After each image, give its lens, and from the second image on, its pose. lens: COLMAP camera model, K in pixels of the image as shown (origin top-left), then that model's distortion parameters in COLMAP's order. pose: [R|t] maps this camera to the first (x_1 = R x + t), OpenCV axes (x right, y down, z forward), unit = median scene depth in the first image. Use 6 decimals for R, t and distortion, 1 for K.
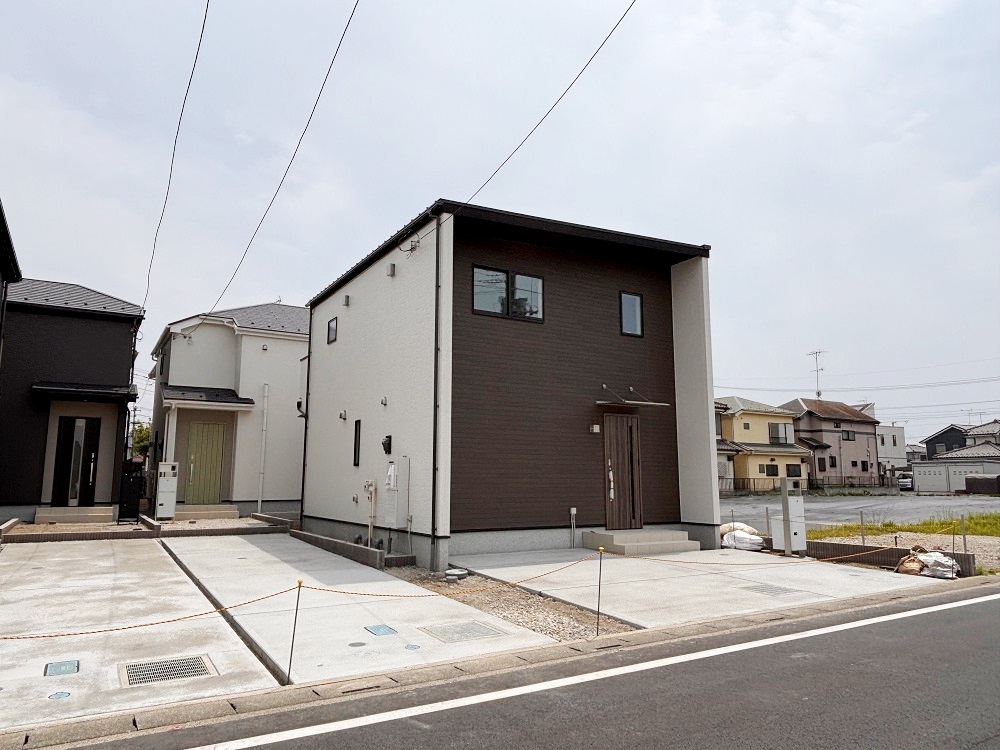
lens RADIAL K [[665.0, 0, 500.1], [0, 665.0, 377.0], [0, 0, 1]] dist [0.001110, -0.001834]
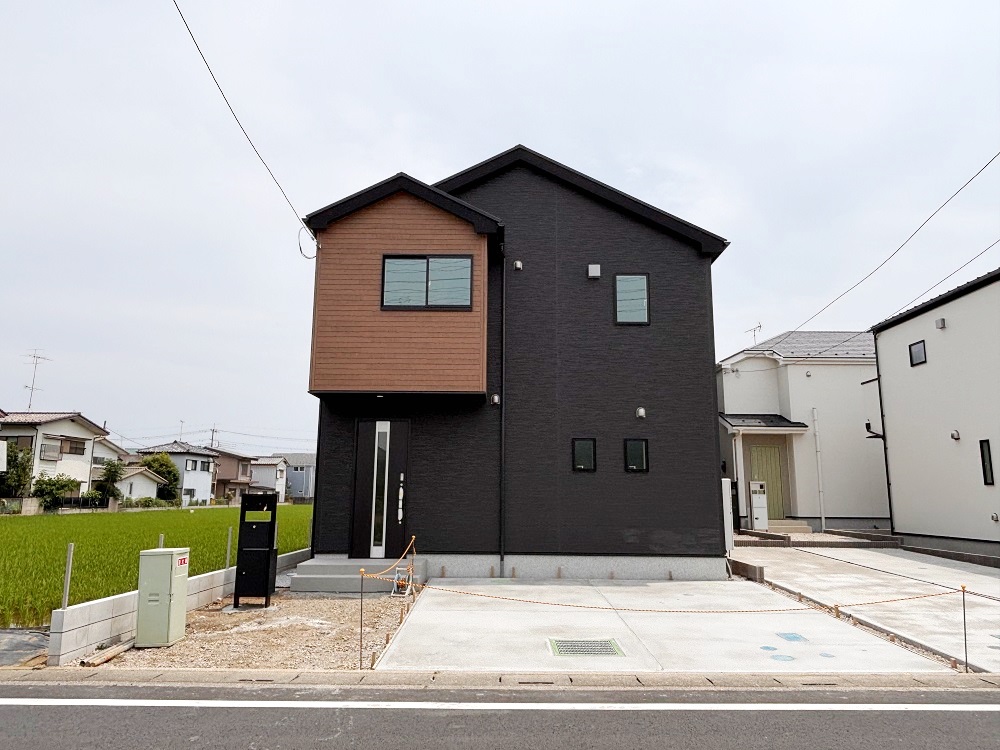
lens RADIAL K [[665.0, 0, 499.1], [0, 665.0, 374.7], [0, 0, 1]] dist [0.001110, -0.001834]
pose [[0.851994, -0.085172, -0.516577, -0.243869], [0.070528, 0.996356, -0.047955, -0.029355], [0.518779, 0.004424, 0.854897, -0.196095]]
